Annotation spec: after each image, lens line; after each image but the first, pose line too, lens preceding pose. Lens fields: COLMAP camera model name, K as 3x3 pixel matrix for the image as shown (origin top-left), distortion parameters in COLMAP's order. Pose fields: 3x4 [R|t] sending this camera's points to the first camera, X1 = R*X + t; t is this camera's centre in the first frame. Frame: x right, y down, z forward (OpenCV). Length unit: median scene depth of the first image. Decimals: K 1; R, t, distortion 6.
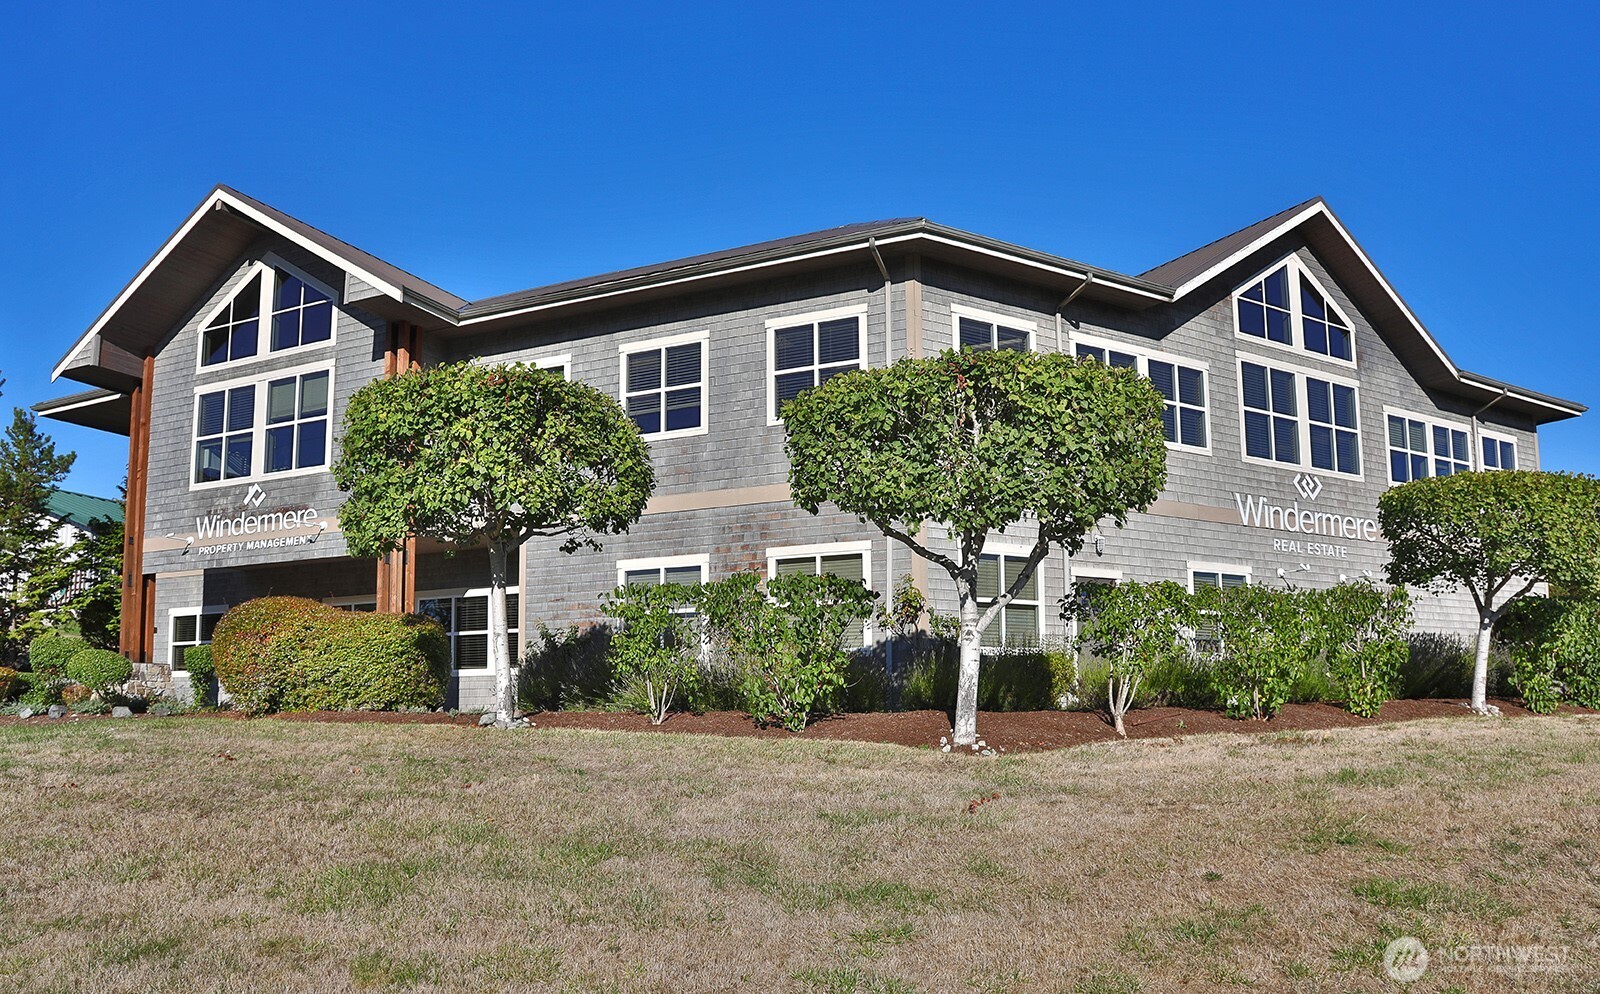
lens RADIAL K [[1152.0, 0, 729.9], [0, 1152.0, 588.3], [0, 0, 1]] dist [-0.042272, -0.008754]
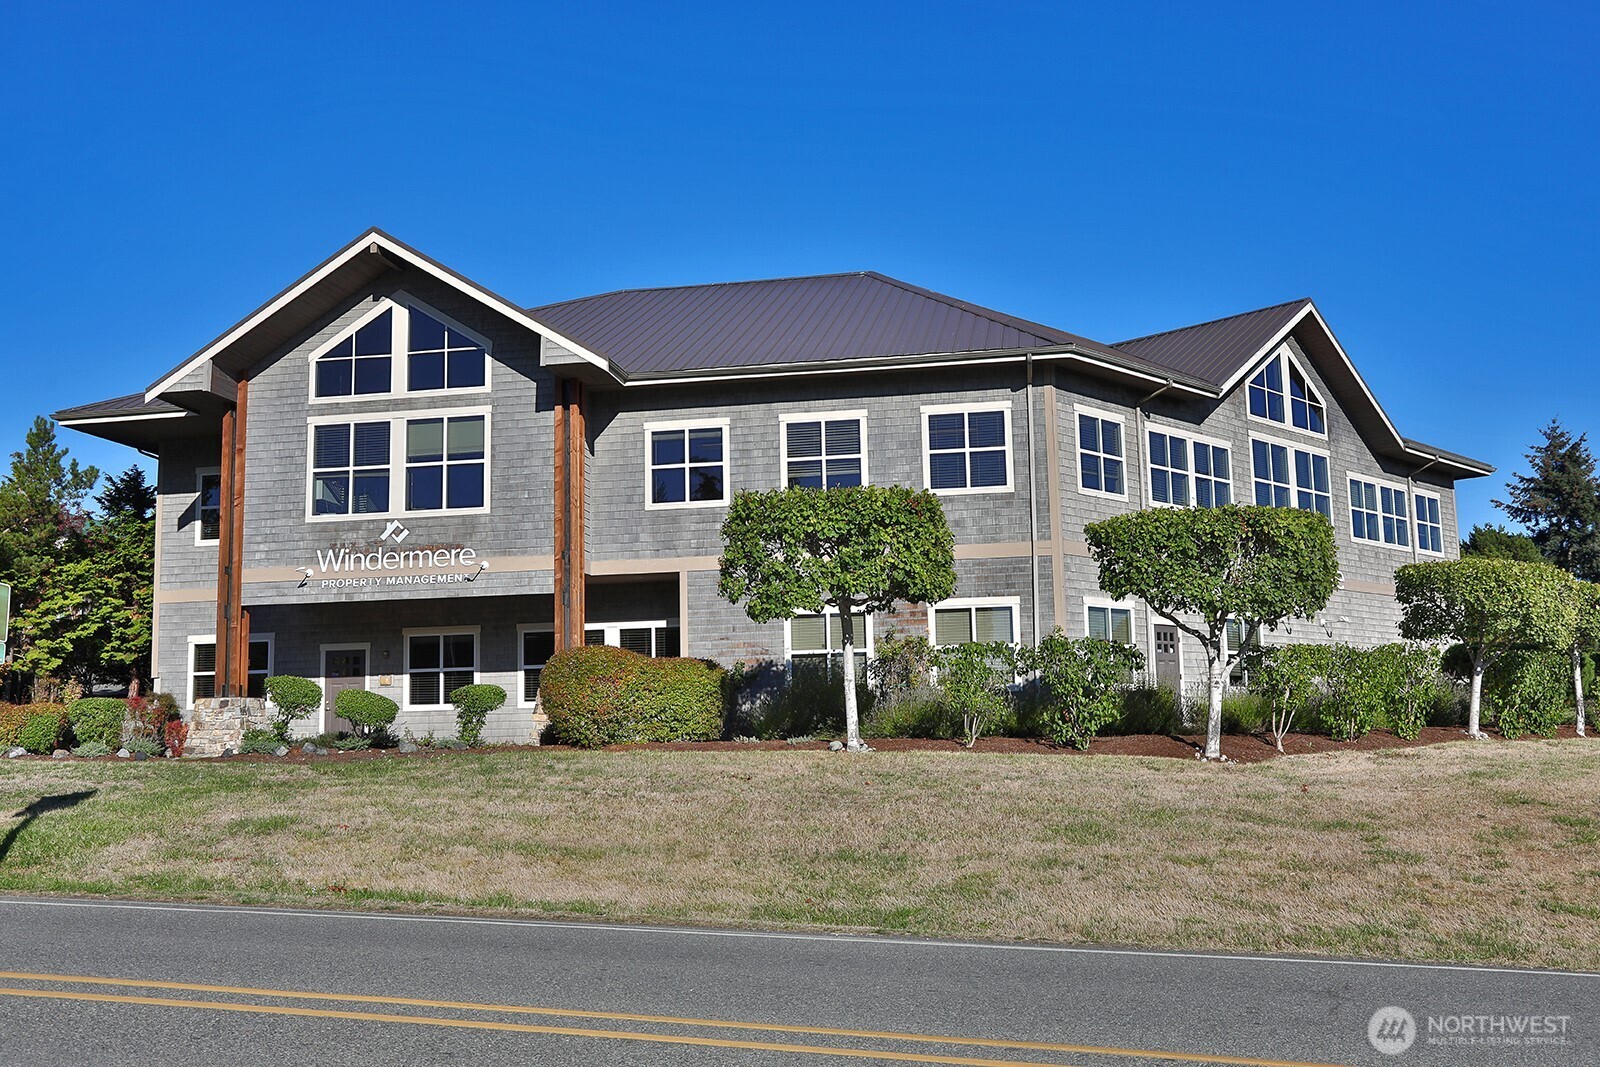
lens RADIAL K [[1439.0, 0, 799.0], [0, 1439.0, 523.6], [0, 0, 1]] dist [0.057514, 0.010278]
pose [[0.968134, 0.028103, 0.248850, -0.388909], [-0.017293, 0.998814, -0.045517, -0.035958], [-0.249834, 0.039763, 0.967472, -0.342829]]
